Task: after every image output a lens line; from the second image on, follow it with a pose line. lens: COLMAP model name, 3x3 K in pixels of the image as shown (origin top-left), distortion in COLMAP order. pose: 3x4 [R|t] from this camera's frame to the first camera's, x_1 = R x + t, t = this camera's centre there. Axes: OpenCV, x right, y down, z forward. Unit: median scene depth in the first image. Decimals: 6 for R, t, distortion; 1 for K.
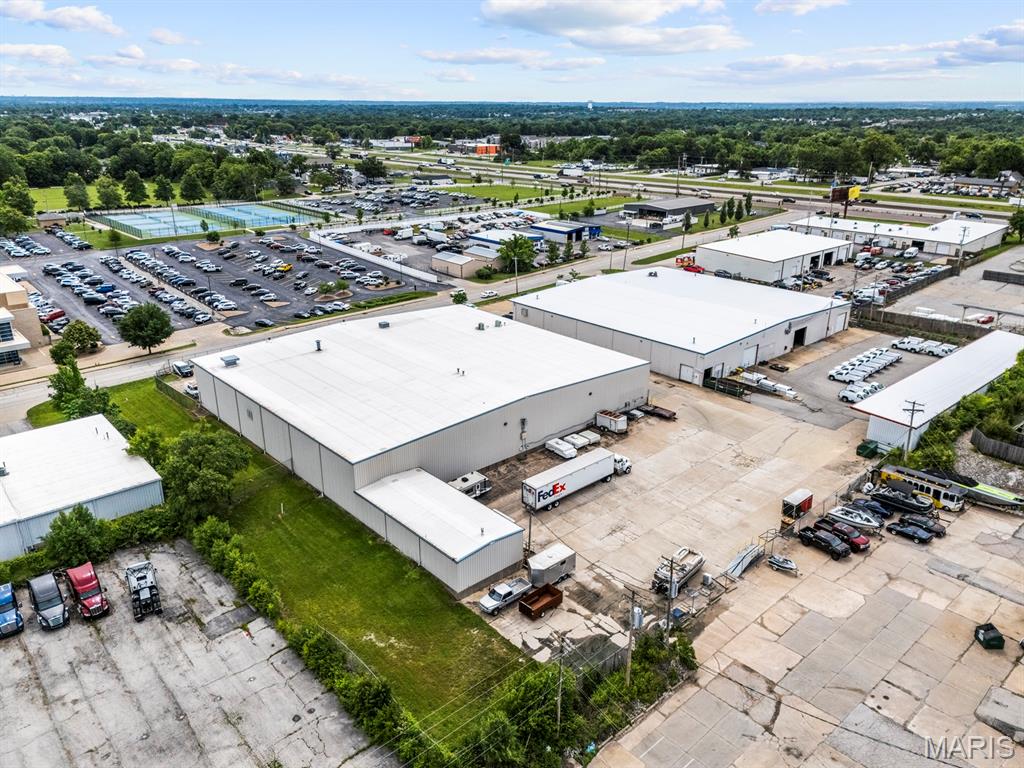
lens RADIAL K [[748.8, 0, 512.0], [0, 748.8, 384.0], [0, 0, 1]] dist [0.087513, -0.094040]
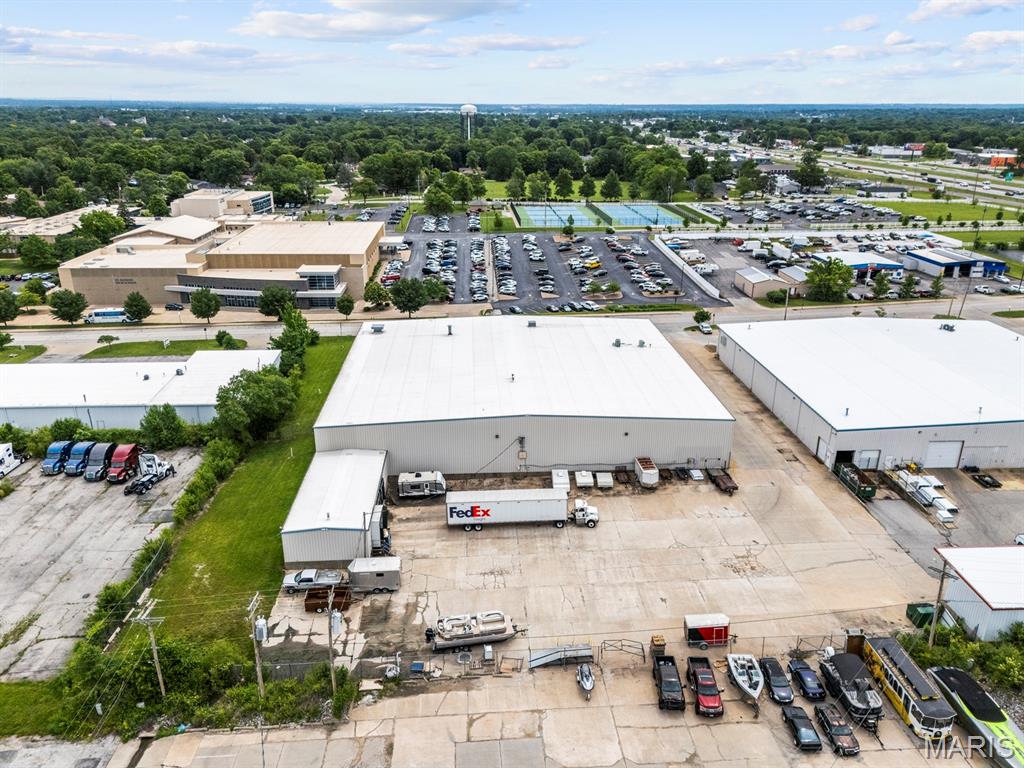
lens RADIAL K [[748.8, 0, 512.0], [0, 748.8, 384.0], [0, 0, 1]] dist [0.087513, -0.094040]
pose [[0.780589, 0.217477, -0.585990, 0.385227], [-0.220972, 0.972993, 0.066750, -0.055947], [0.584681, 0.077383, 0.807564, 0.158088]]
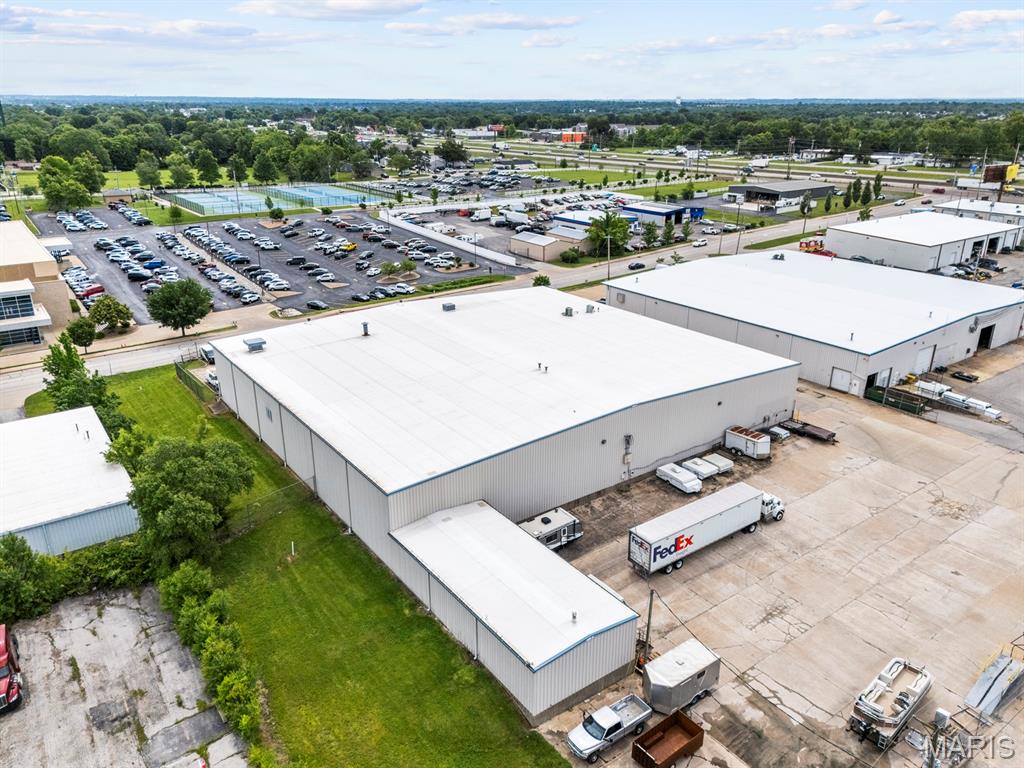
lens RADIAL K [[748.8, 0, 512.0], [0, 748.8, 384.0], [0, 0, 1]] dist [0.087513, -0.094040]
pose [[0.994503, 0.034633, -0.098810, -0.018934], [-0.034422, 0.999400, 0.003843, -0.001353], [0.098883, -0.000421, 0.995099, 0.189308]]
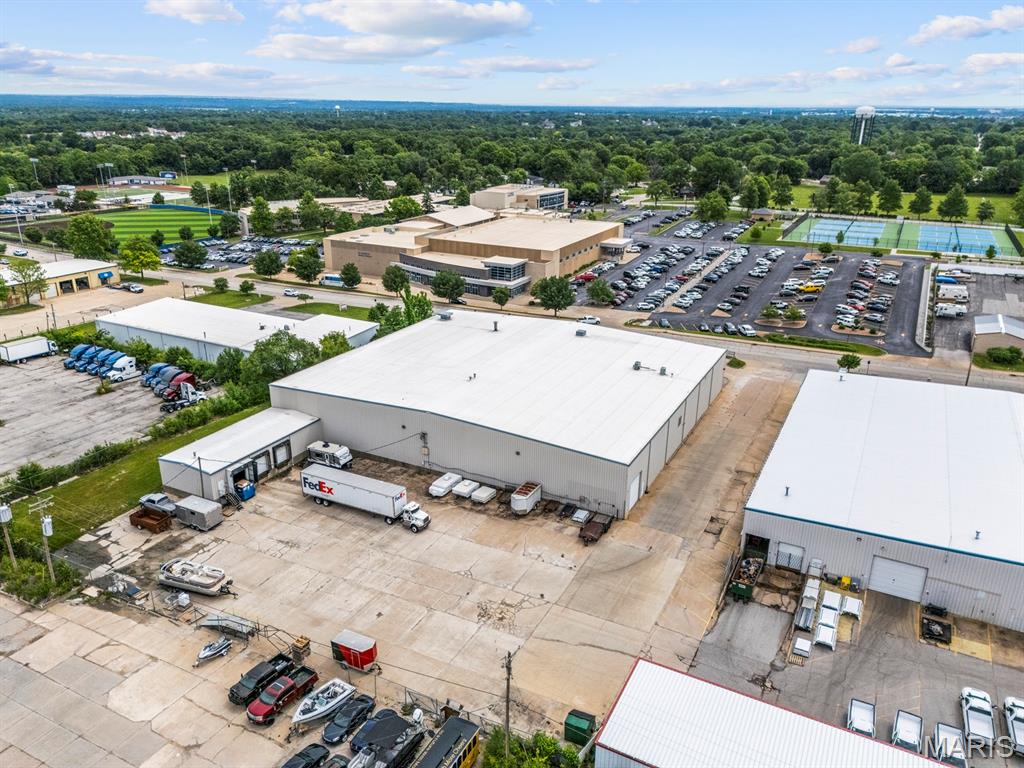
lens RADIAL K [[748.8, 0, 512.0], [0, 748.8, 384.0], [0, 0, 1]] dist [0.087513, -0.094040]
pose [[0.351168, 0.325252, -0.878005, 0.613393], [-0.336064, 0.919027, 0.206035, -0.171980], [0.873923, 0.222713, 0.432038, 0.476694]]
